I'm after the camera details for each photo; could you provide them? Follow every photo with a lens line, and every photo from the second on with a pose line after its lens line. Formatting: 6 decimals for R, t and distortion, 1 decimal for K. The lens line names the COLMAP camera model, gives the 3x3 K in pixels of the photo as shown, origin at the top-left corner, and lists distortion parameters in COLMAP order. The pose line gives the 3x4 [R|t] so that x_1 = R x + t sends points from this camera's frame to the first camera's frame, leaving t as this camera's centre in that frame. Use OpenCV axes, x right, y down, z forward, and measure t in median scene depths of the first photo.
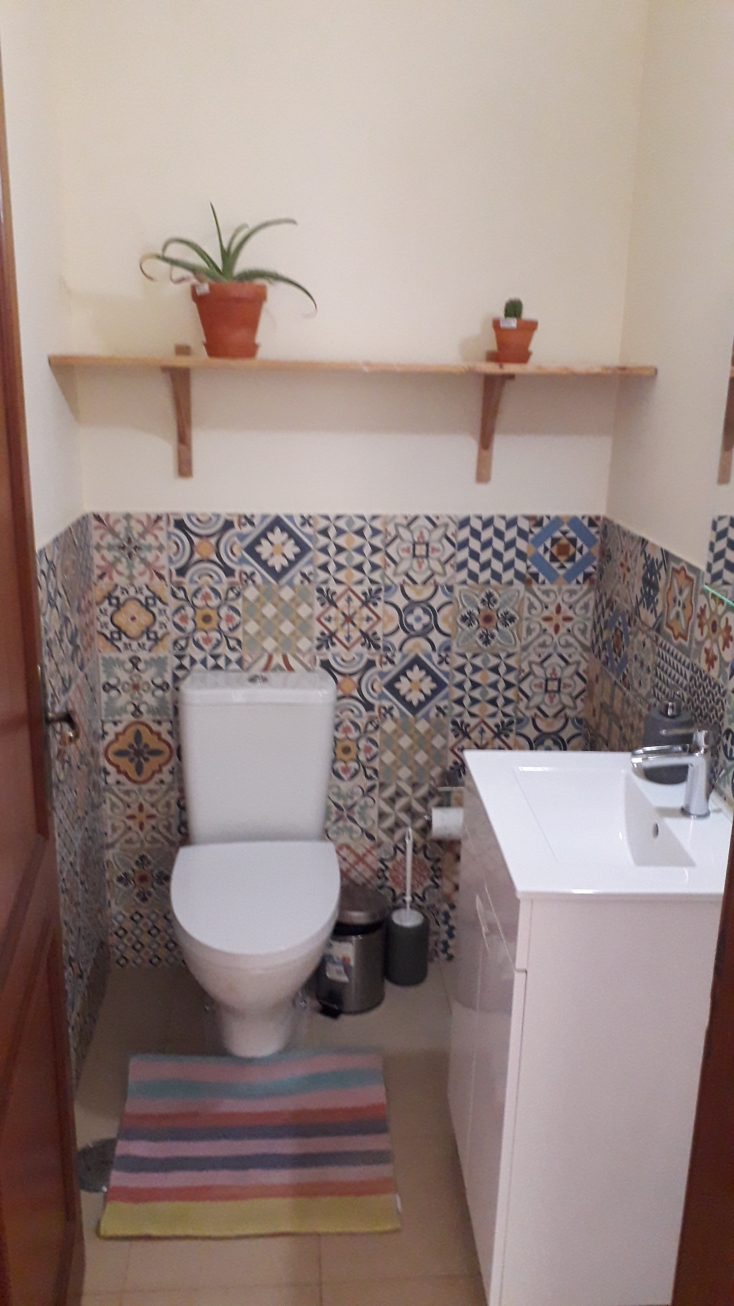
lens RADIAL K [[1017.0, 0, 367.0], [0, 1017.0, 653.0], [0, 0, 1]] dist [0.165729, -0.372263]
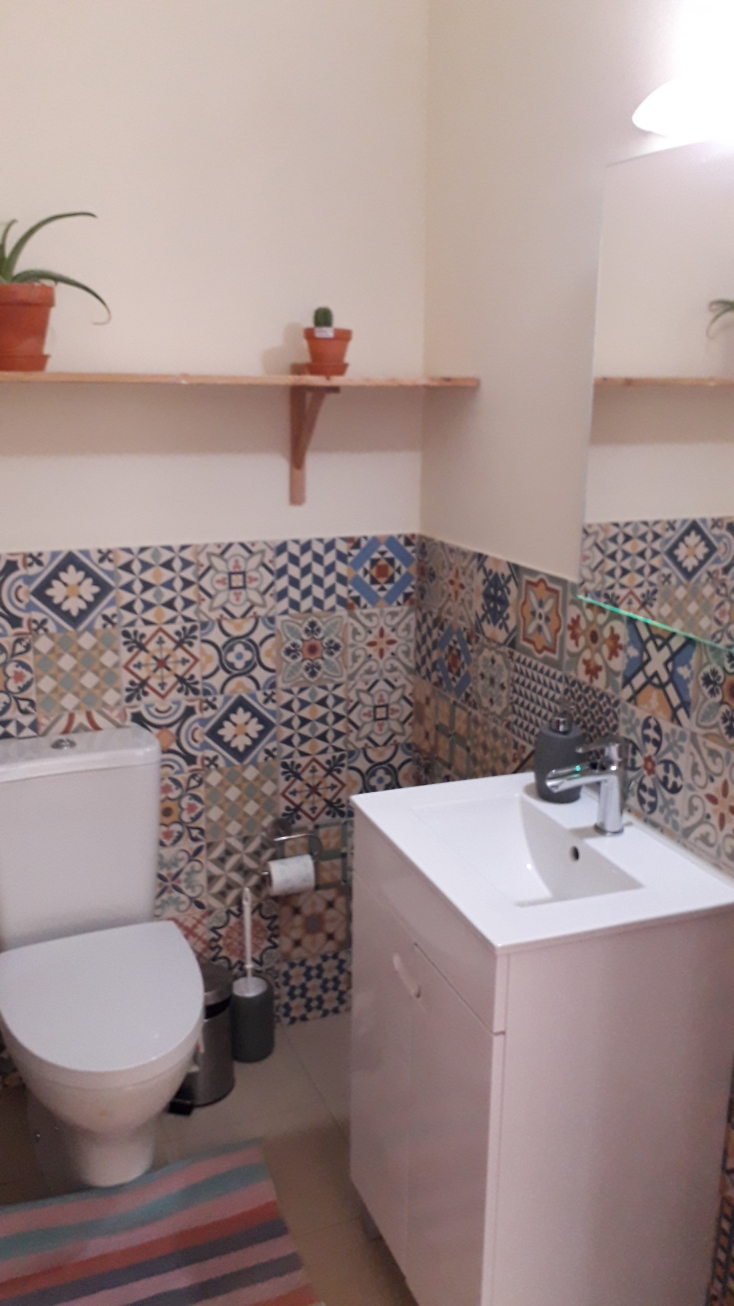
lens RADIAL K [[1017.0, 0, 367.0], [0, 1017.0, 653.0], [0, 0, 1]] dist [0.165729, -0.372263]
pose [[0.945339, -0.090878, 0.313170, -0.127097], [0.099337, 0.994992, -0.011127, -0.014924], [-0.310590, 0.041628, 0.949632, 0.101121]]
